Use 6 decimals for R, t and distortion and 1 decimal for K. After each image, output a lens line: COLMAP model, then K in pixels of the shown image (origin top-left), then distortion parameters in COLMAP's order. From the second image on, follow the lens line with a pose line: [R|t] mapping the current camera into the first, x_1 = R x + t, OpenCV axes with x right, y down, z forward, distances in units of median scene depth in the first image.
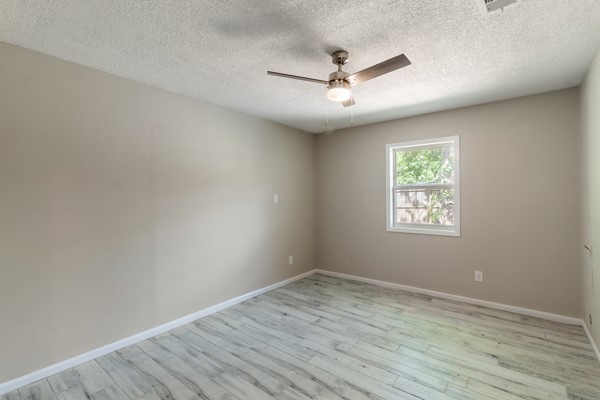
lens RADIAL K [[278.1, 0, 302.4], [0, 278.1, 200.7], [0, 0, 1]] dist [0.002772, 0.000220]
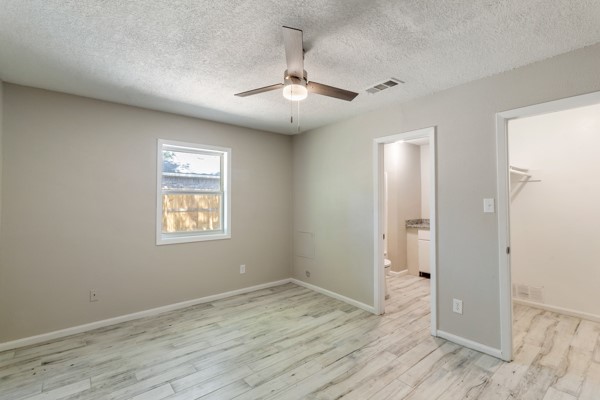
lens RADIAL K [[278.1, 0, 302.0], [0, 278.1, 196.1], [0, 0, 1]] dist [0.002772, 0.000220]
pose [[0.210867, 0.024496, 0.977208, -0.542980], [0.018543, 0.999406, -0.029054, -0.002892], [-0.977339, 0.024247, 0.210288, 0.546005]]
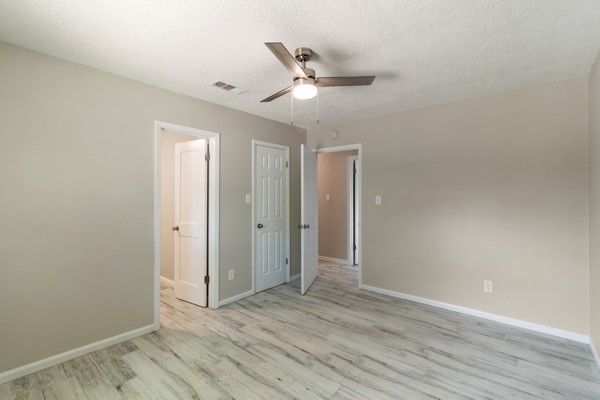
lens RADIAL K [[278.1, 0, 299.6], [0, 278.1, 196.8], [0, 0, 1]] dist [0.002772, 0.000220]
pose [[-0.999136, 0.007779, 0.040819, 0.080160], [0.008900, 0.999586, 0.027360, -0.027921], [-0.040589, 0.027699, -0.998792, 1.390663]]
